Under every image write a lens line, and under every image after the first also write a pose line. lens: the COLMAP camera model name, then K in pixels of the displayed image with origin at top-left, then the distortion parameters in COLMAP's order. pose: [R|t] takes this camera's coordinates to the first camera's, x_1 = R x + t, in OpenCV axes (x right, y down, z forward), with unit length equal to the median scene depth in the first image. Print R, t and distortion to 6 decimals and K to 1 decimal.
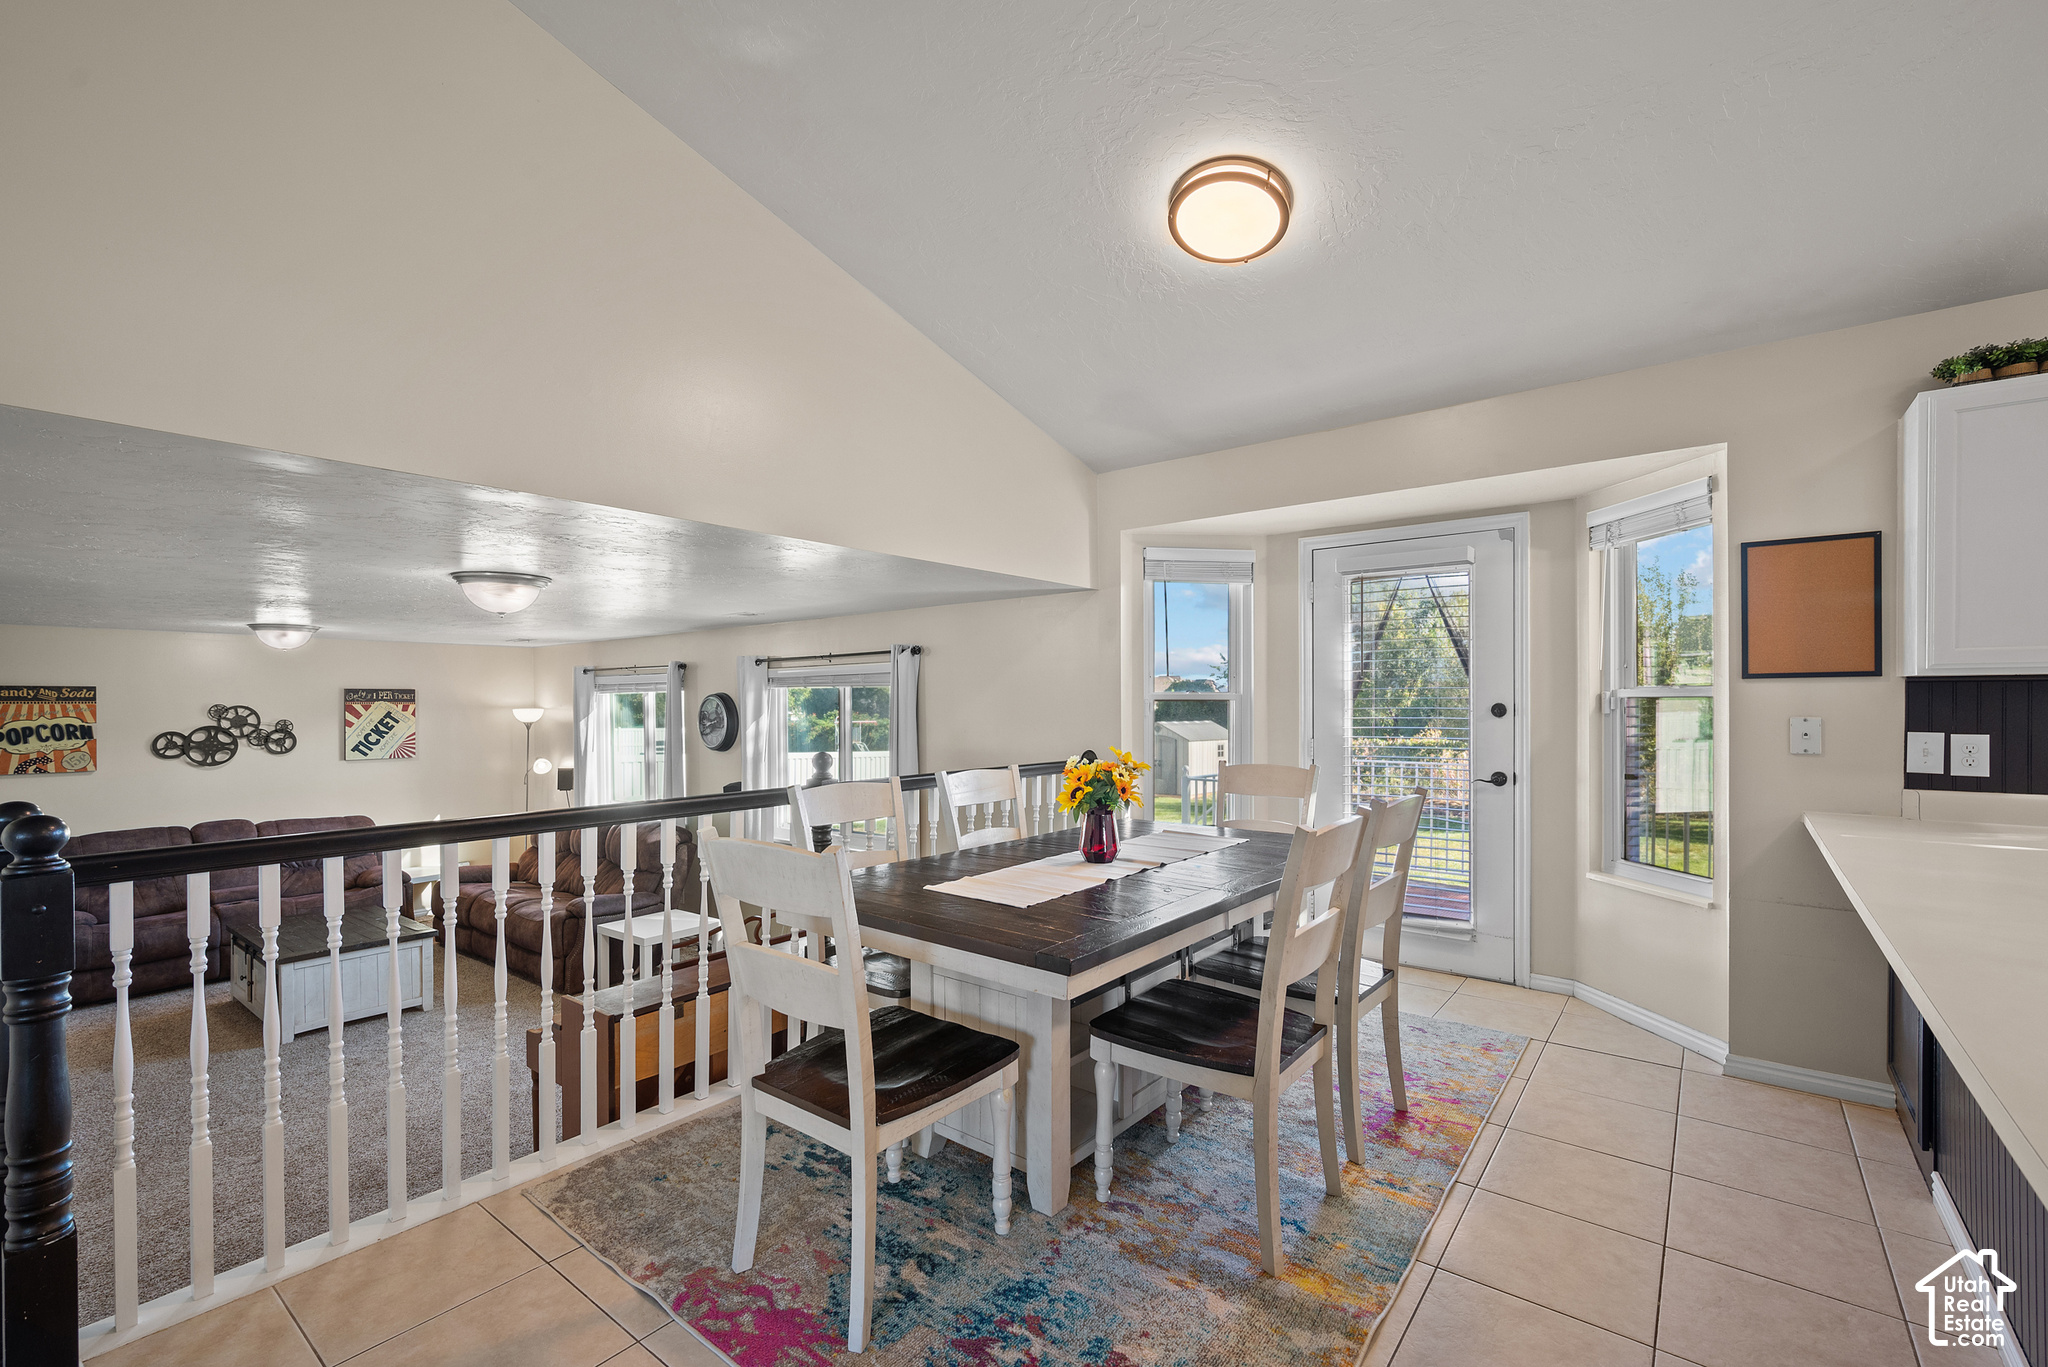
lens RADIAL K [[882.7, 0, 1038.0], [0, 882.7, 703.9], [0, 0, 1]] dist [-0.000802, -0.000110]
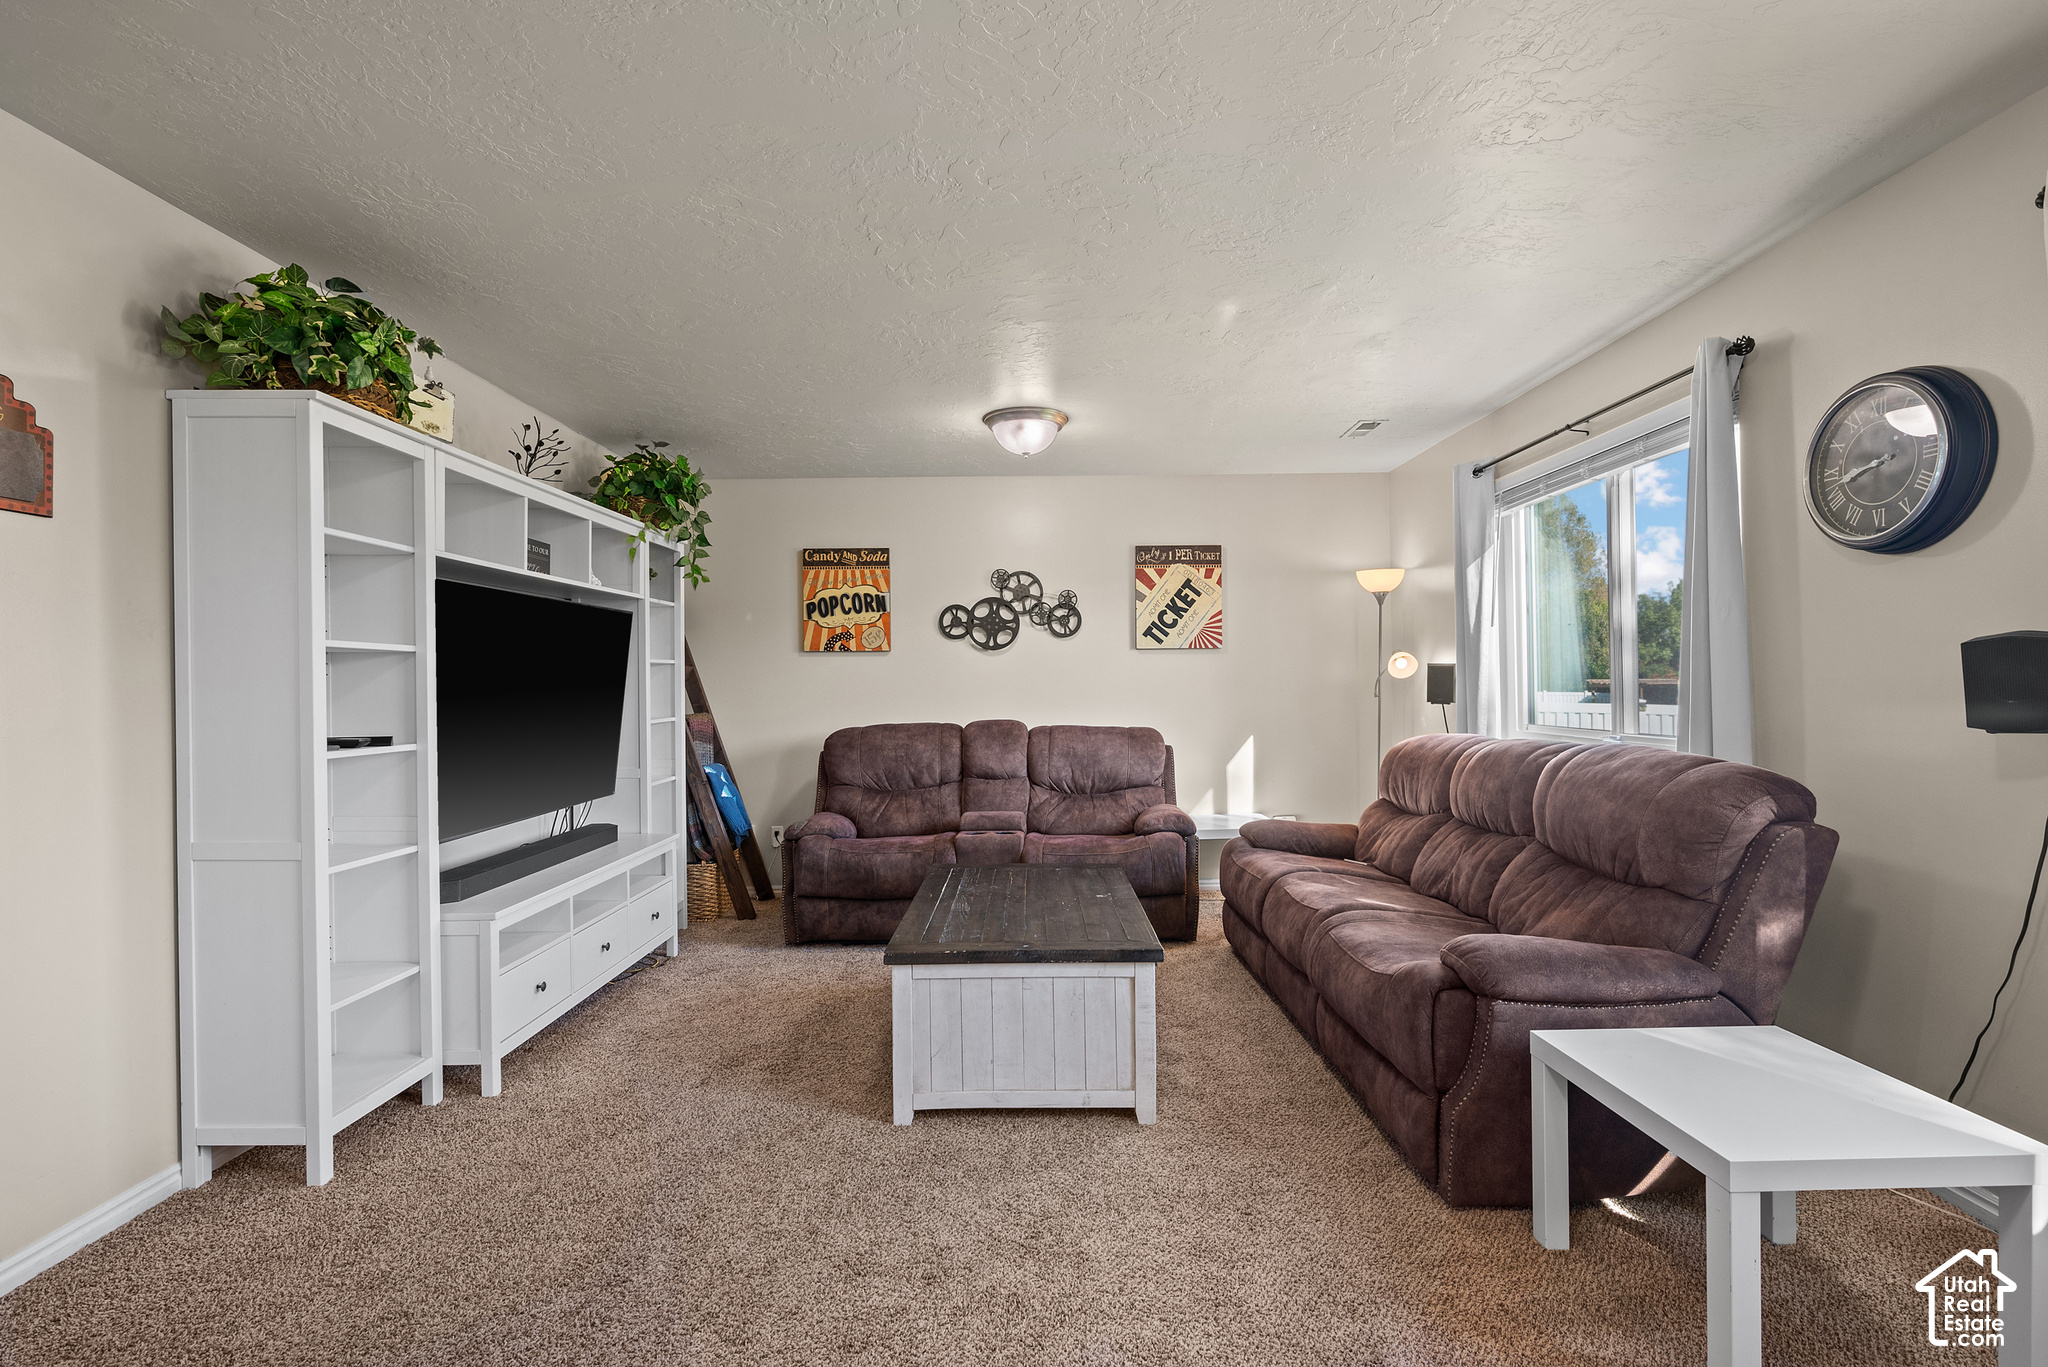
lens RADIAL K [[928.9, 0, 1033.3], [0, 928.9, 683.3], [0, 0, 1]] dist [-0.001388, -0.000270]
pose [[0.616143, -0.002134, -0.787632, -0.283637], [0.005730, 0.999982, 0.001773, 0.097743], [0.787614, -0.005606, 0.616144, 0.531389]]
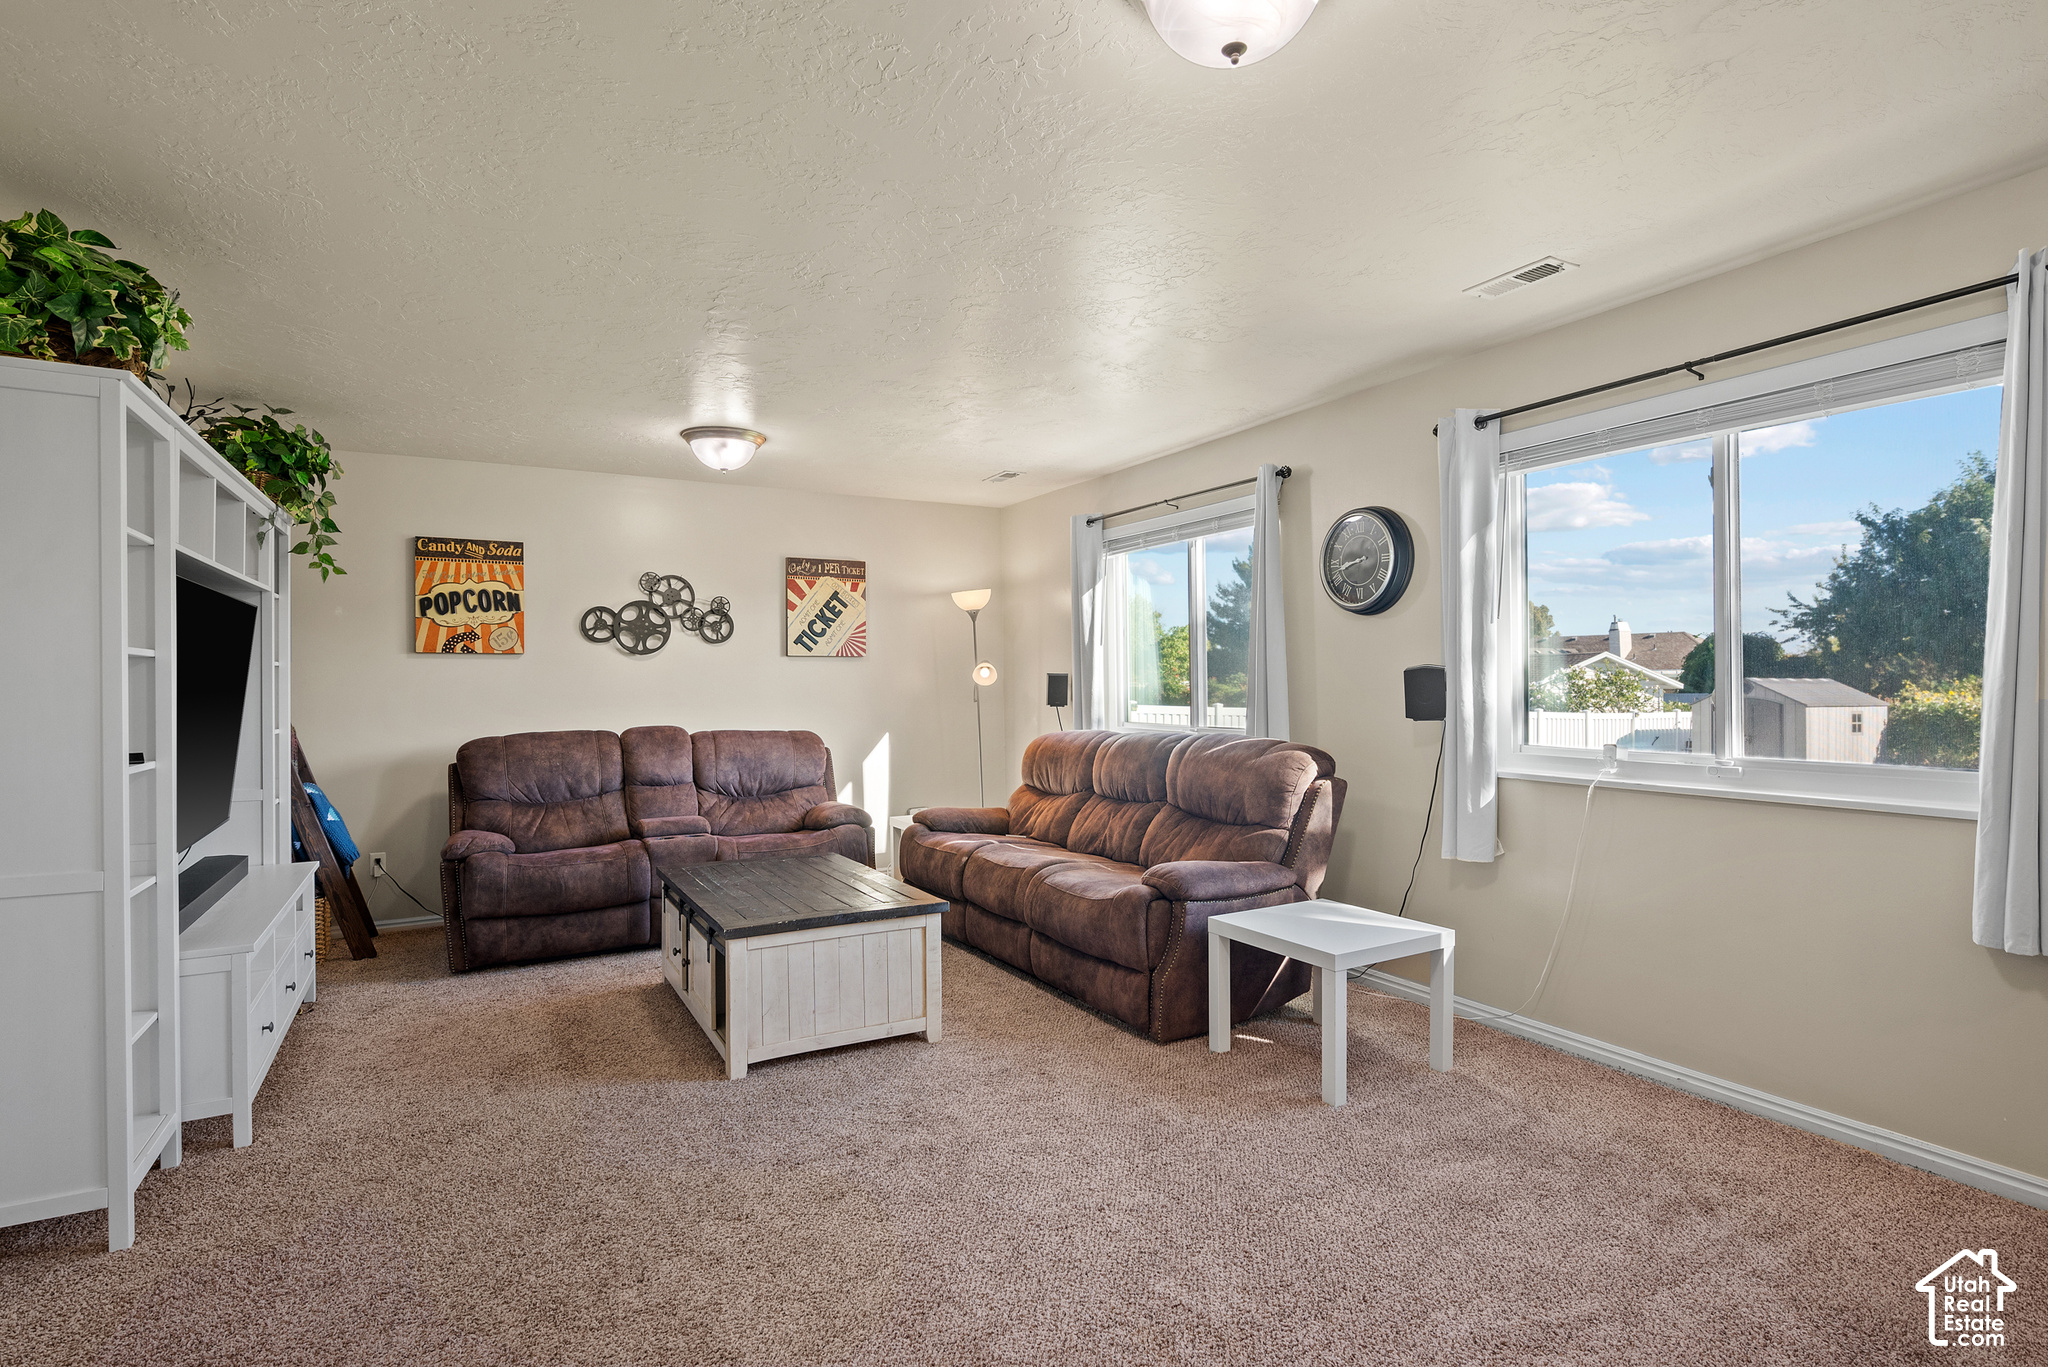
lens RADIAL K [[1008.7, 0, 1028.5], [0, 1008.7, 682.2], [0, 0, 1]] dist [-0.003390, -0.001045]
pose [[0.922029, -0.000692, -0.387120, -0.308104], [0.001215, 0.999999, 0.001107, 0.092928], [0.387119, -0.001491, 0.922029, 0.341967]]
